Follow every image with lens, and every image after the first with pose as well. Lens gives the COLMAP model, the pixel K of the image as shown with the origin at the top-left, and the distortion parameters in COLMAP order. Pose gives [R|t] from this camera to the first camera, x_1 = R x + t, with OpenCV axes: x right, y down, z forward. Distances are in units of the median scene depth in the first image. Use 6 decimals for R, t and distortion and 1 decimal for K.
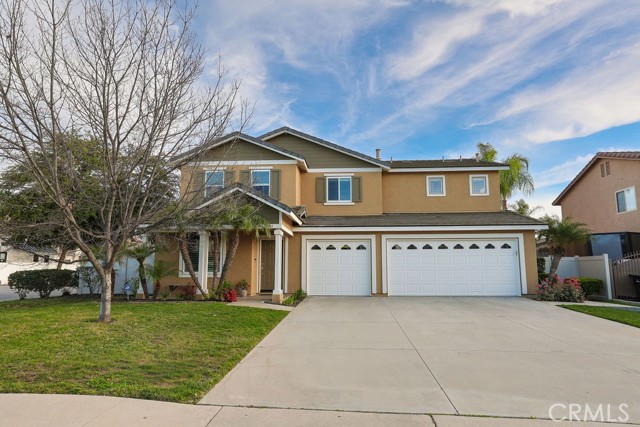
lens RADIAL K [[428.3, 0, 320.0], [0, 428.3, 213.5], [0, 0, 1]] dist [0.005381, 0.000875]
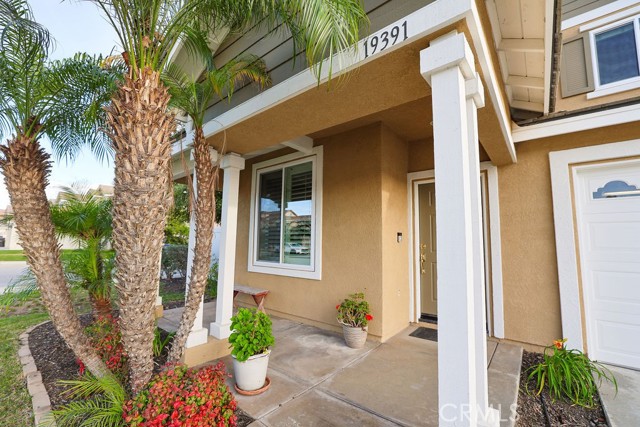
lens RADIAL K [[273.7, 0, 320.0], [0, 273.7, 213.5], [0, 0, 1]] dist [-0.047889, 0.016006]
pose [[0.816895, -0.049382, -0.574669, -0.058661], [0.068304, 0.997600, 0.011369, 0.067789], [0.572728, -0.048539, 0.818307, 0.641571]]
